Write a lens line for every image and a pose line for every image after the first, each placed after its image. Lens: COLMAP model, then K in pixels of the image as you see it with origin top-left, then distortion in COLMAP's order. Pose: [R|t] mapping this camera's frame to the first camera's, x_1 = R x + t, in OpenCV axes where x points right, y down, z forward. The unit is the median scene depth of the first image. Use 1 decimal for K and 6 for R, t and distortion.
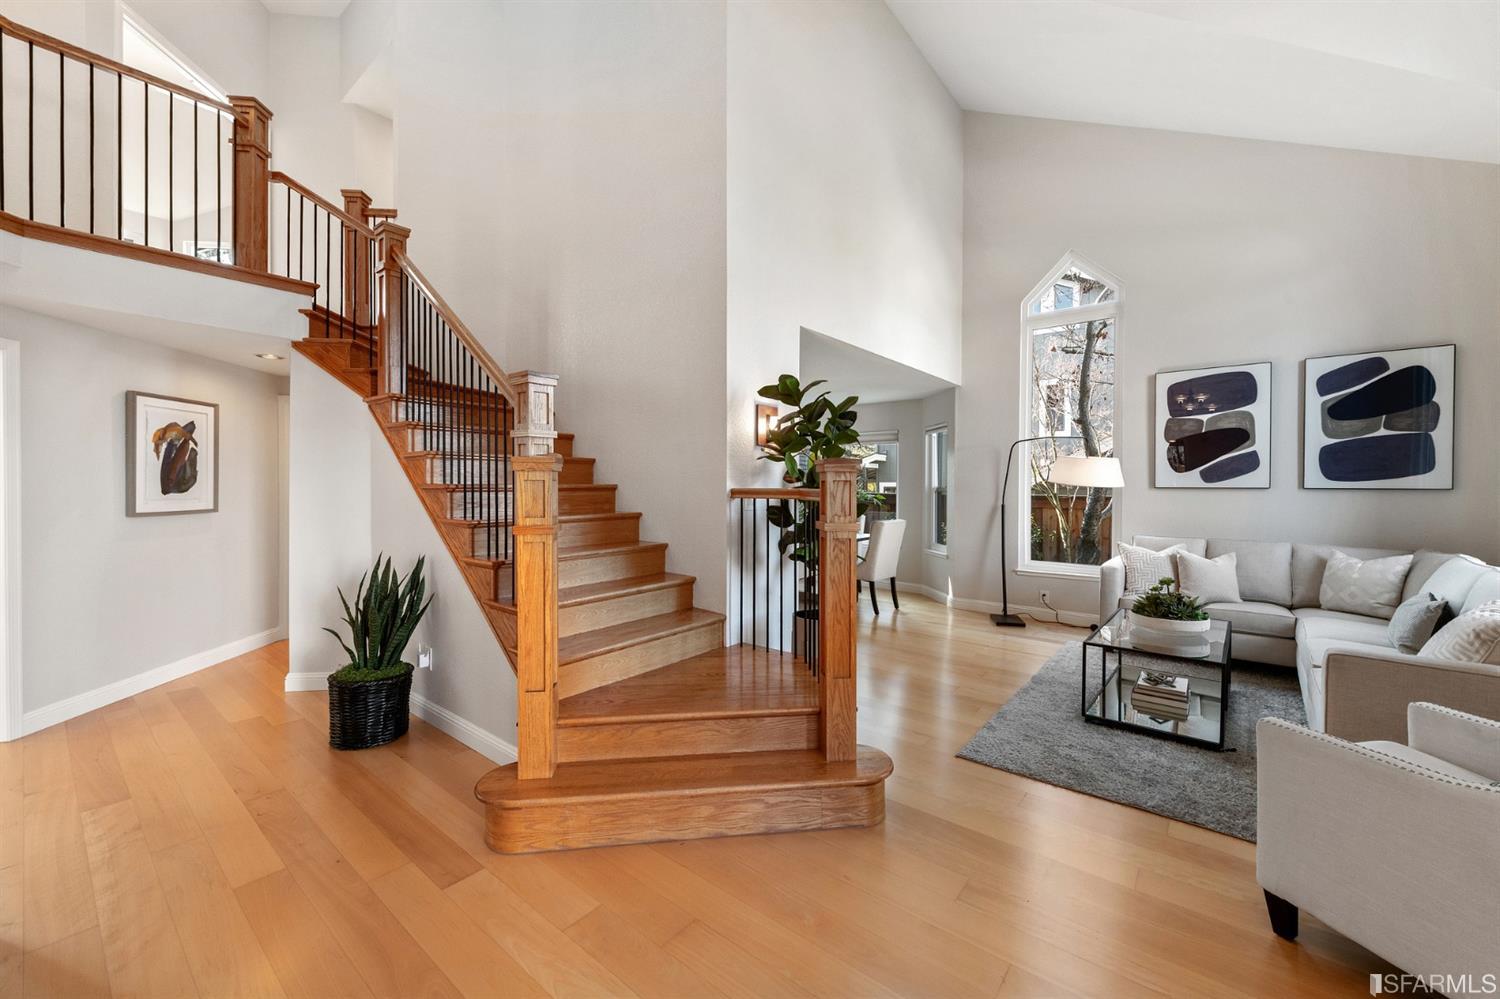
lens RADIAL K [[587.1, 0, 753.8], [0, 587.1, 491.4], [0, 0, 1]] dist [-0.000058, -0.000243]
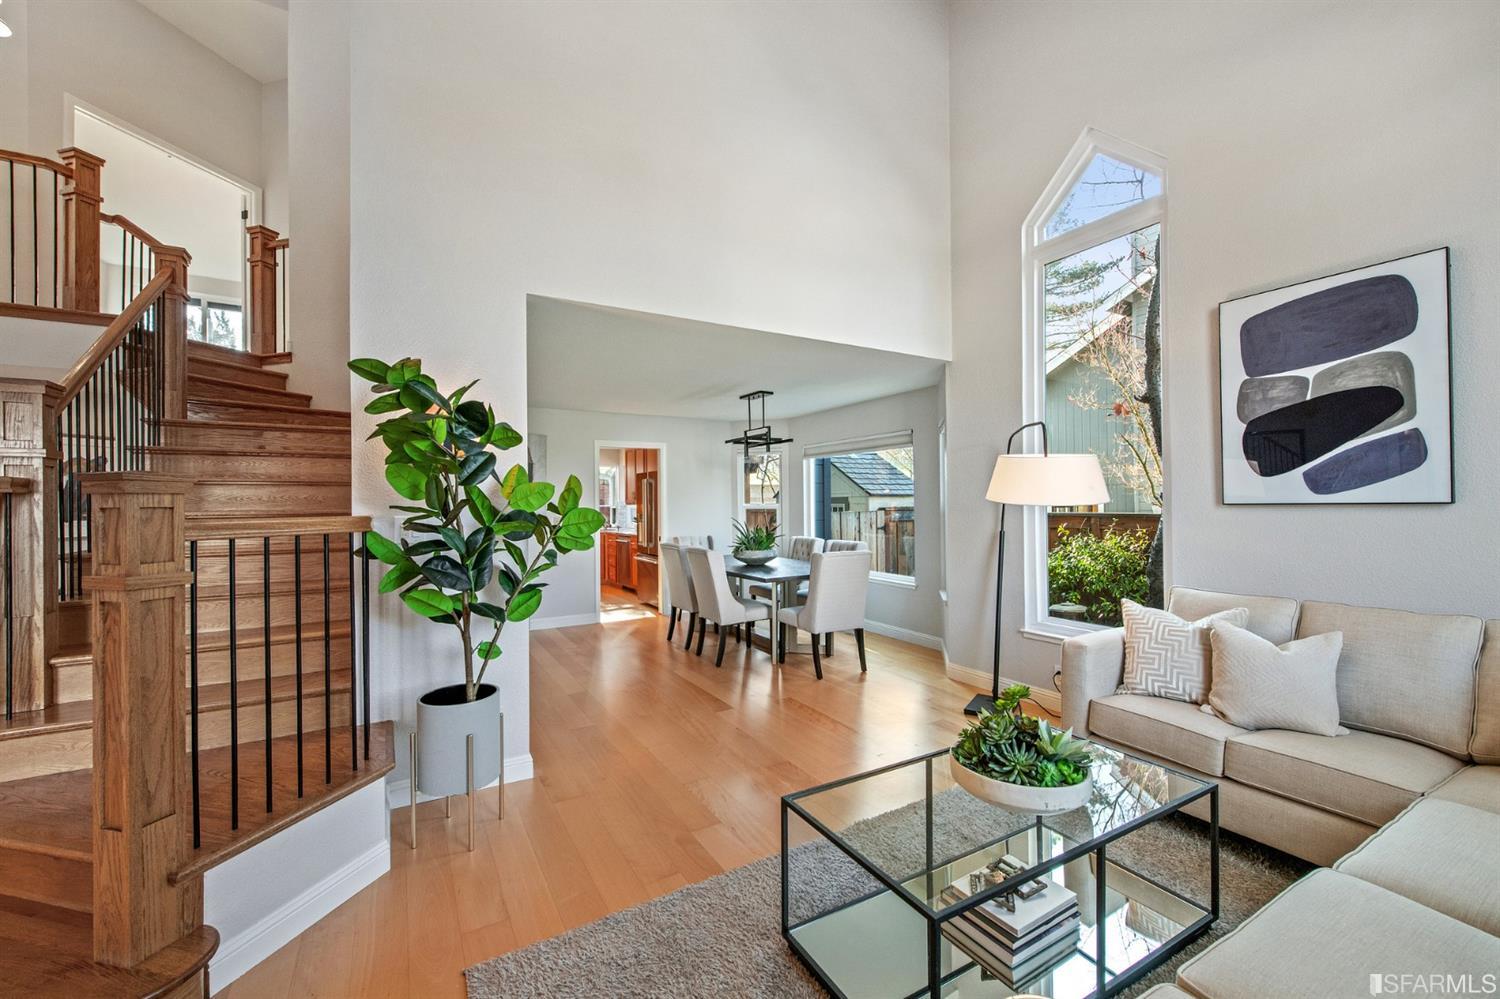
lens RADIAL K [[610.7, 0, 750.0], [0, 610.7, 499.5], [0, 0, 1]] dist [0.000840, 0.000052]
pose [[0.935227, -0.015284, -0.353718, 0.495681], [0.009461, 0.999790, -0.018186, -0.004670], [0.353922, 0.013661, 0.935175, 0.304457]]
